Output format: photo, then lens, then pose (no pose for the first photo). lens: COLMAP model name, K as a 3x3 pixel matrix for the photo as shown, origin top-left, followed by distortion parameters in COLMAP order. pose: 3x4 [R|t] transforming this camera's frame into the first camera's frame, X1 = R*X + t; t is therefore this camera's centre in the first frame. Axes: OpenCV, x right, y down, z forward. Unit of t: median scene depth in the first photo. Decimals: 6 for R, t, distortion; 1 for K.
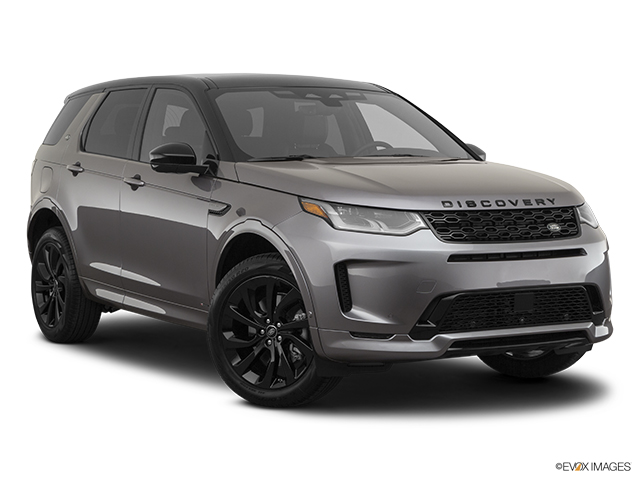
lens RADIAL K [[1165.1, 0, 320.0], [0, 1165.1, 240.2], [0, 0, 1]] dist [-0.164291, 0.000000]
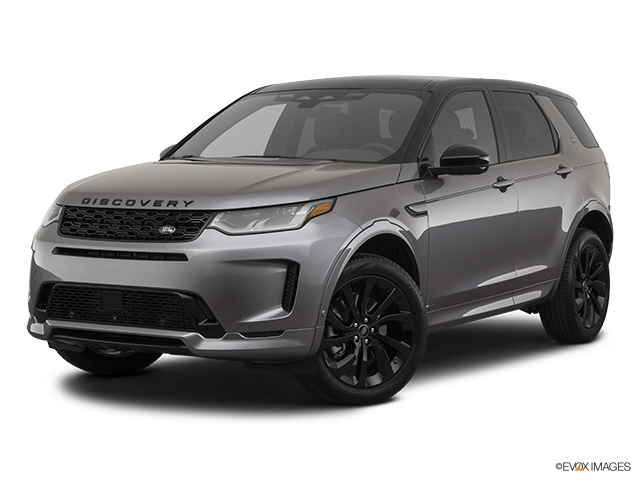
lens RADIAL K [[1153.5, 0, 320.1], [0, 1153.5, 239.9], [0, 0, 1]] dist [-0.006142, 0.000000]
pose [[0.653482, 0.065133, -0.754134, 1.018520], [-0.066956, 0.997360, 0.028119, -0.038451], [0.753975, 0.032119, 0.656118, 0.456802]]
